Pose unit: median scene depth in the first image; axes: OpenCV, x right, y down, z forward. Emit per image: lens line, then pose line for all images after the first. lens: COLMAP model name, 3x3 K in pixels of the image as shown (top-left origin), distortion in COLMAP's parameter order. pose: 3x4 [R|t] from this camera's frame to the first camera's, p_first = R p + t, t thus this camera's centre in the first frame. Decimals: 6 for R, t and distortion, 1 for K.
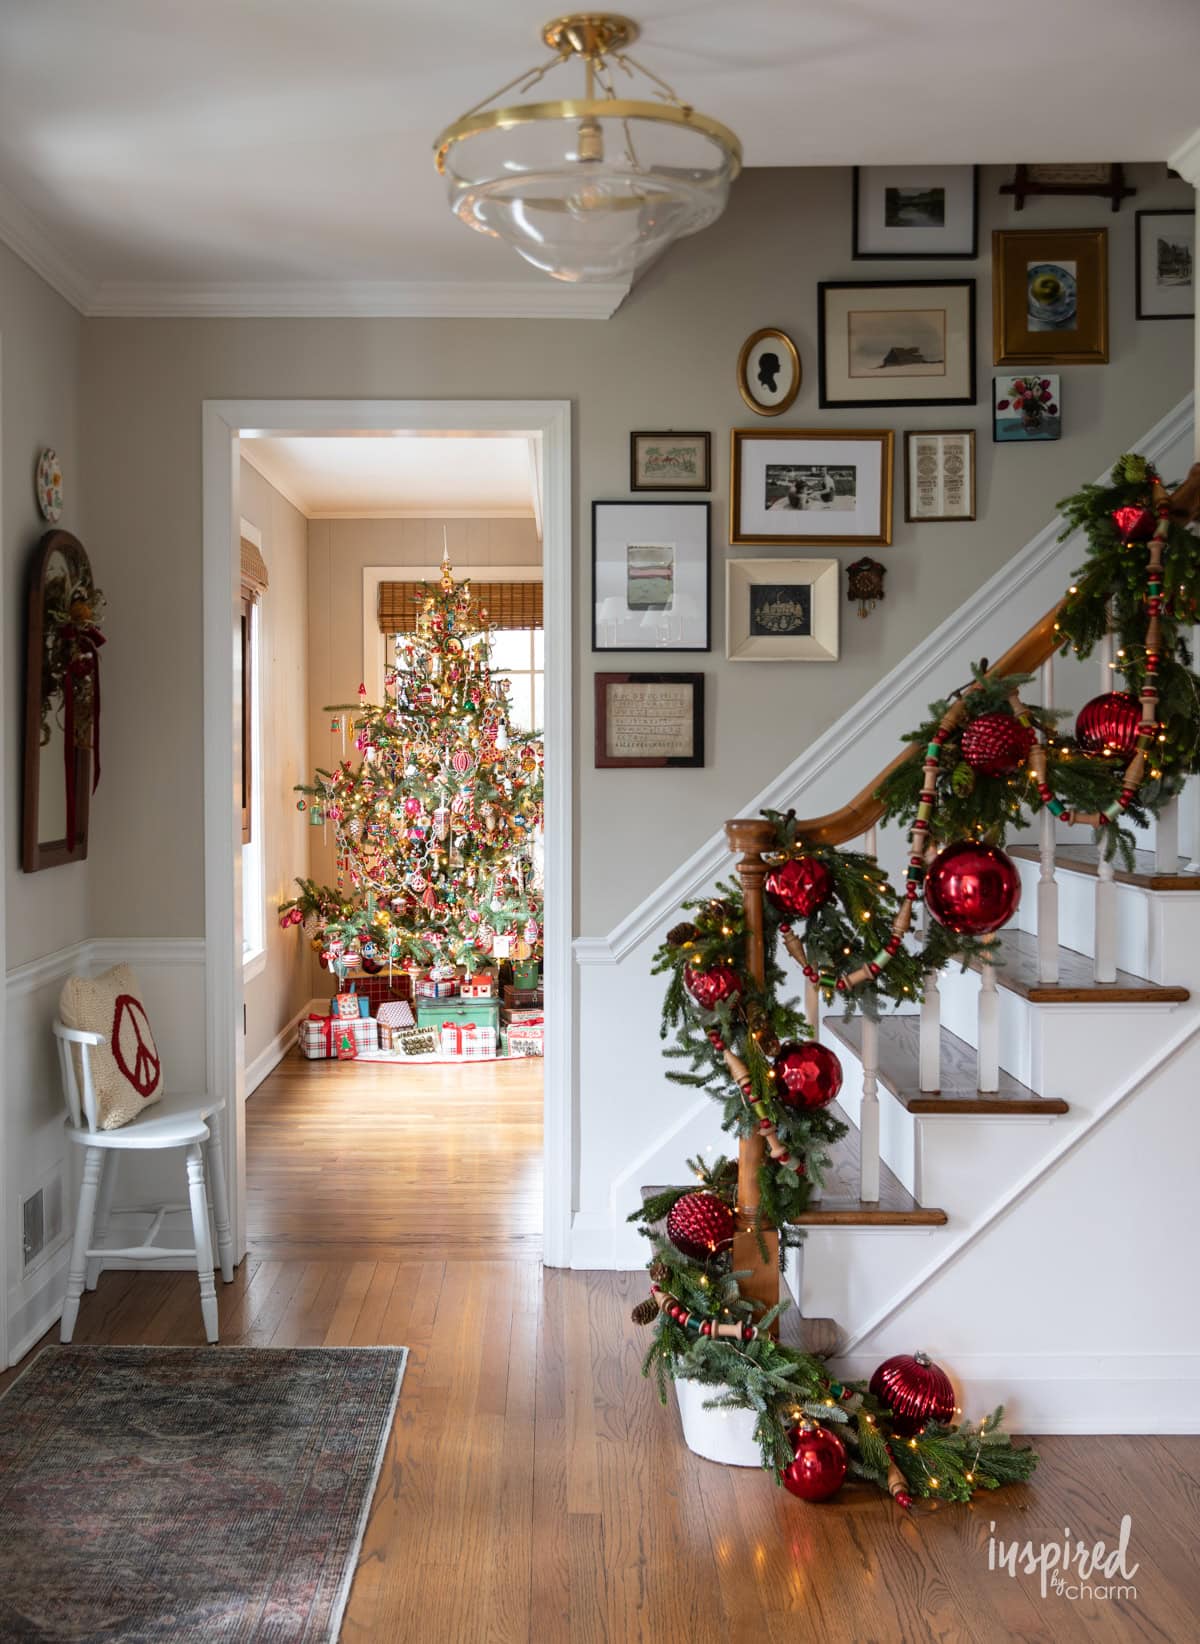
lens RADIAL K [[1727.9, 0, 600.0], [0, 1727.9, 822.0], [0, 0, 1]] dist [0.005420, 0.000467]
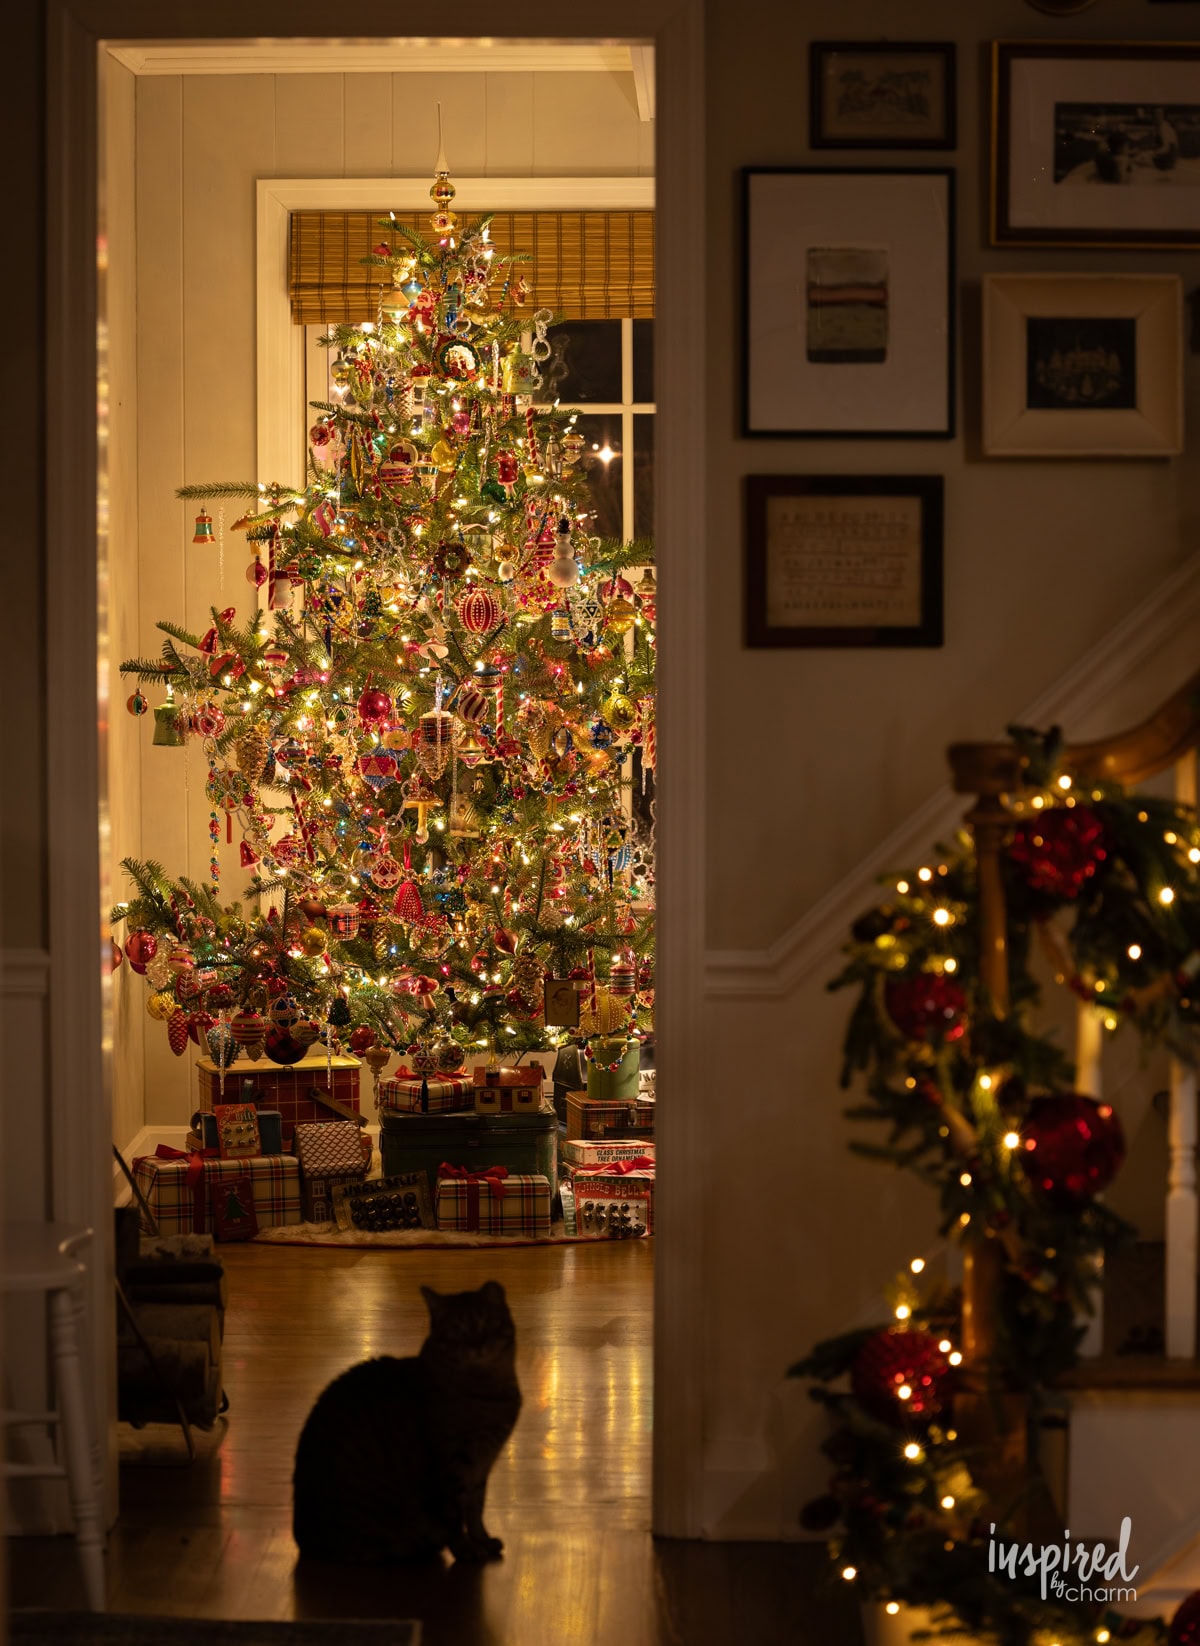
lens RADIAL K [[4839.2, 0, 600.0], [0, 4839.2, 823.0], [0, 0, 1]] dist [-0.071735, -0.834235]
pose [[0.999110, 0.001917, -0.042145, 0.008889], [-0.001139, 0.999829, 0.018477, -0.001885], [0.042173, -0.018412, 0.998941, -0.321168]]
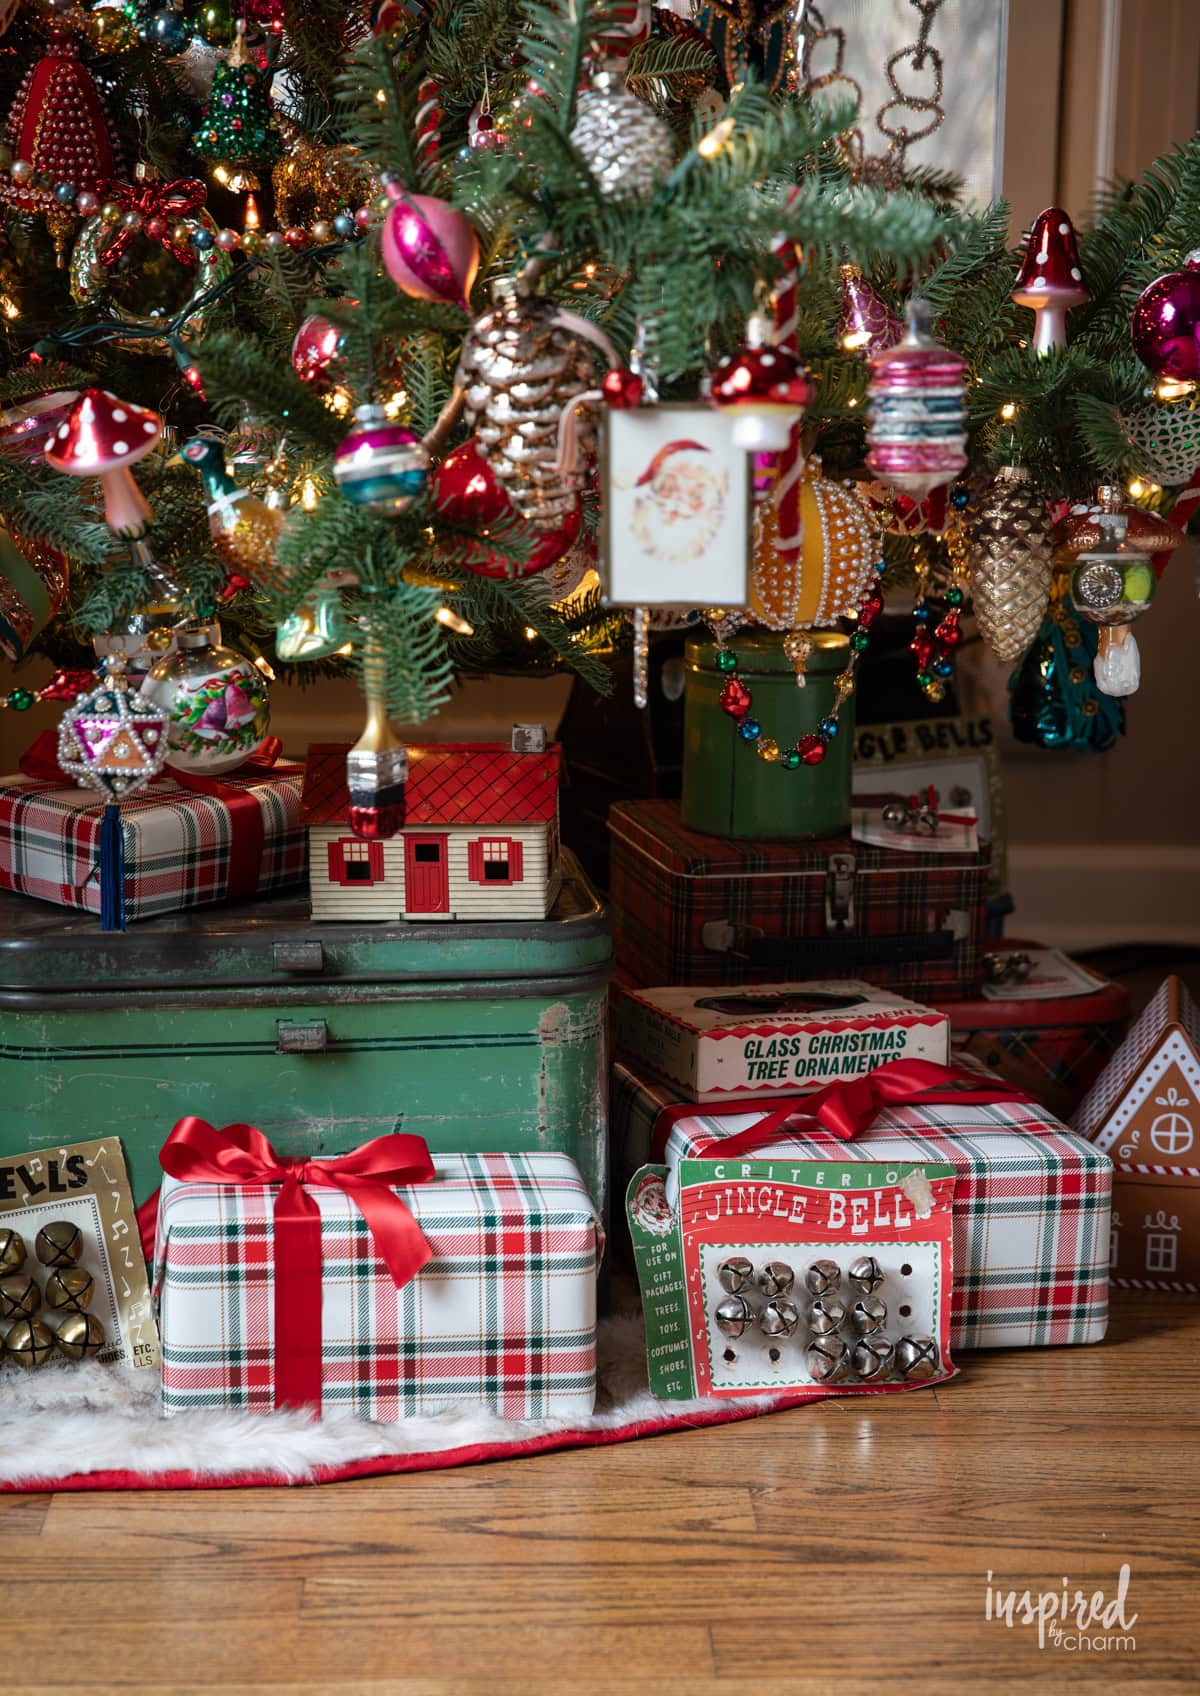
lens RADIAL K [[3594.6, 0, 663.8], [0, 3594.6, 927.2], [0, 0, 1]] dist [0.175869, -0.049612]
pose [[0.999722, 0.012662, 0.019867, -0.061263], [-0.015690, 0.986910, 0.160510, 0.060701], [-0.017575, -0.160777, 0.986834, 0.755284]]
